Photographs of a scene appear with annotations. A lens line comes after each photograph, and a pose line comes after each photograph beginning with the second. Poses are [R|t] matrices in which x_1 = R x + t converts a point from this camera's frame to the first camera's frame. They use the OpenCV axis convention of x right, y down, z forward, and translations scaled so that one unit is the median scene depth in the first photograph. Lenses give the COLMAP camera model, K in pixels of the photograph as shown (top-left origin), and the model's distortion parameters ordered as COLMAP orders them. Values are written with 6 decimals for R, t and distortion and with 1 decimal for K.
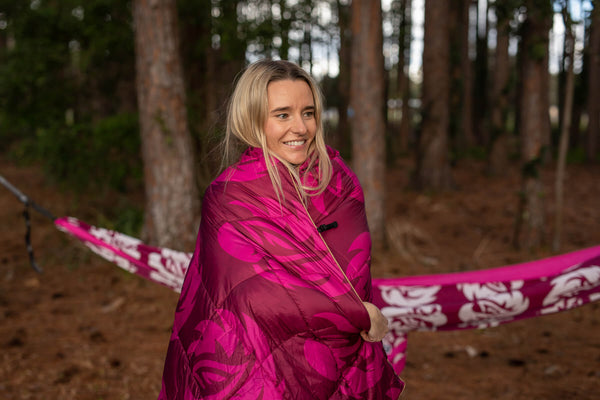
lens RADIAL K [[833.8, 0, 300.0], [0, 833.8, 200.0], [0, 0, 1]] dist [-0.000396, 0.010280]
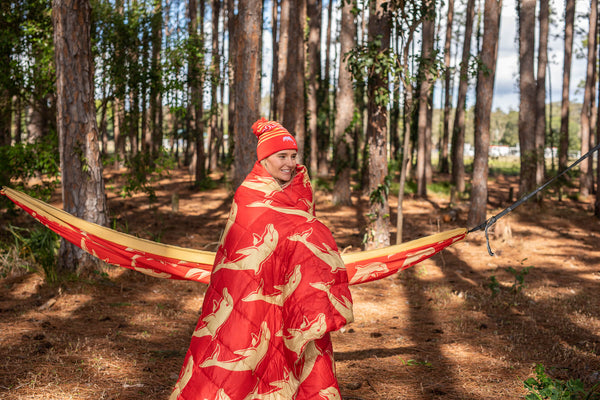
lens RADIAL K [[836.1, 0, 300.0], [0, 836.1, 200.0], [0, 0, 1]] dist [0.002459, 0.026978]
pose [[0.981015, 0.006181, 0.193835, -0.088945], [0.000942, 0.999328, -0.036636, 0.017677], [-0.193931, 0.036123, 0.980350, -0.224250]]
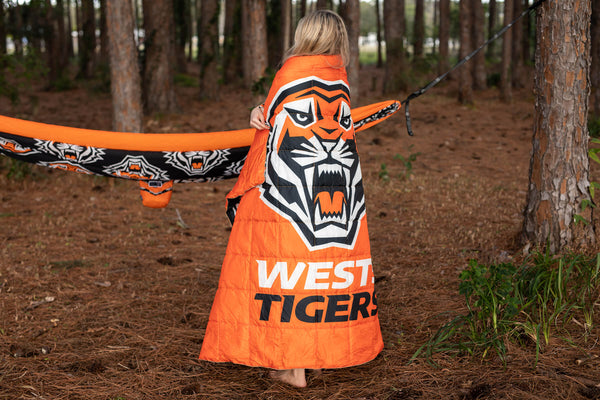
lens RADIAL K [[833.8, 0, 300.0], [0, 833.8, 200.0], [0, 0, 1]] dist [-0.000396, 0.010280]
pose [[0.932664, -0.075949, 0.352660, -0.124792], [0.046208, 0.994685, 0.092010, 0.018119], [-0.357774, -0.069518, 0.931217, -0.178550]]
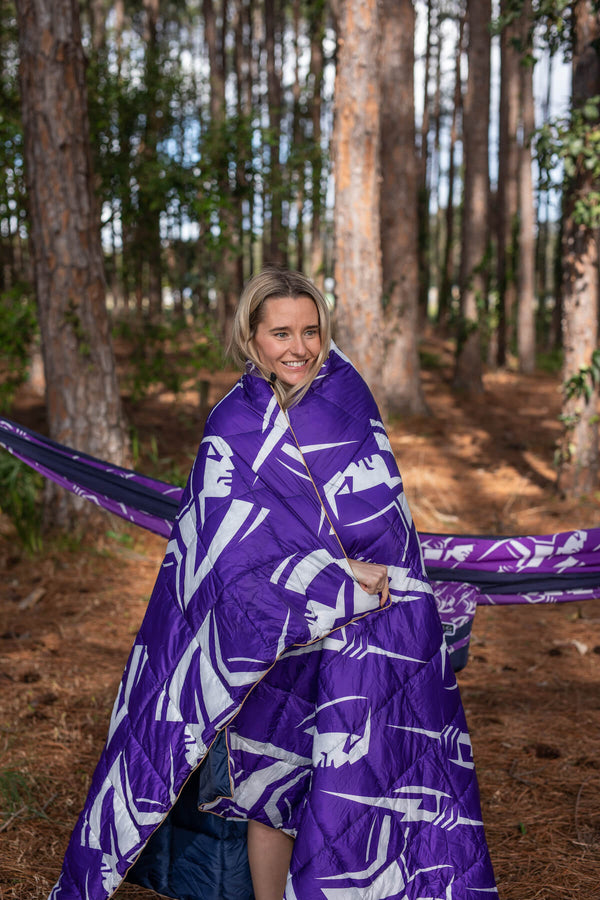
lens RADIAL K [[1250.7, 0, 299.5], [0, 1250.7, 461.2], [0, 0, 1]] dist [-0.000396, 0.010280]
pose [[0.989204, -0.019432, 0.145250, -0.135833], [0.015251, 0.999438, 0.029845, -0.009042], [-0.145748, -0.027308, 0.988945, -0.014912]]
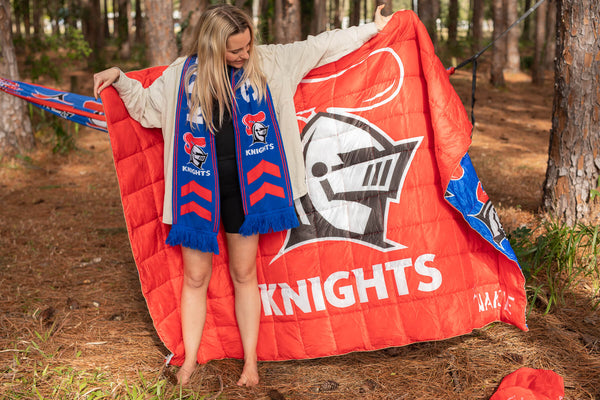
lens RADIAL K [[836.1, 0, 300.0], [0, 836.1, 200.0], [0, 0, 1]] dist [0.002459, 0.026978]
pose [[0.946153, -0.072064, 0.315596, -0.141872], [0.038822, 0.993130, 0.110384, 0.023370], [-0.321383, -0.092188, 0.942451, -0.227436]]
